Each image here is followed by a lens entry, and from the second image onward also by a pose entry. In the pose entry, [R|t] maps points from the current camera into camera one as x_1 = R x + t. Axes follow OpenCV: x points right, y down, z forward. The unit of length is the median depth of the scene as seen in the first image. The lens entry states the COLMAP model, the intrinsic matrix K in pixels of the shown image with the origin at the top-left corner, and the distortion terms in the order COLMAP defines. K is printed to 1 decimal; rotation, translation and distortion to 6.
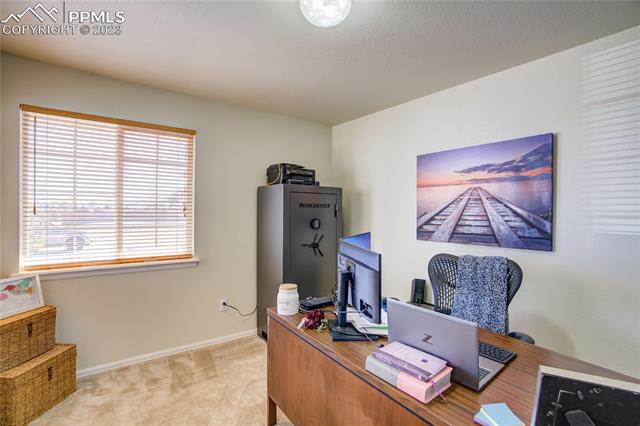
lens RADIAL K [[299.3, 0, 318.9], [0, 299.3, 212.9], [0, 0, 1]] dist [-0.012933, 0.001779]
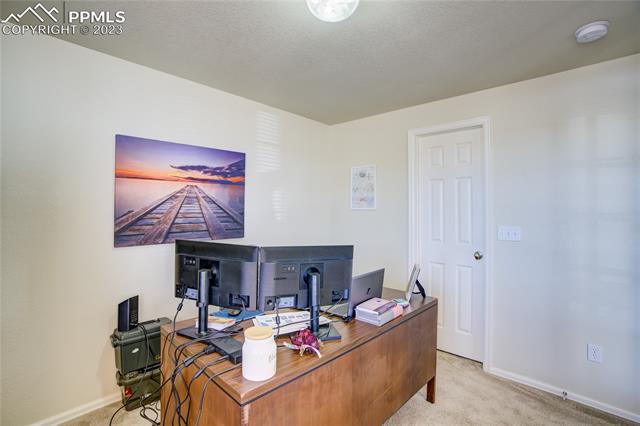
lens RADIAL K [[299.3, 0, 319.2], [0, 299.3, 208.9], [0, 0, 1]] dist [-0.012933, 0.001779]
pose [[-0.162516, -0.013979, 0.986607, -0.583489], [0.000797, 0.999897, 0.014298, -0.020558], [-0.986706, 0.003110, -0.162488, 0.757240]]
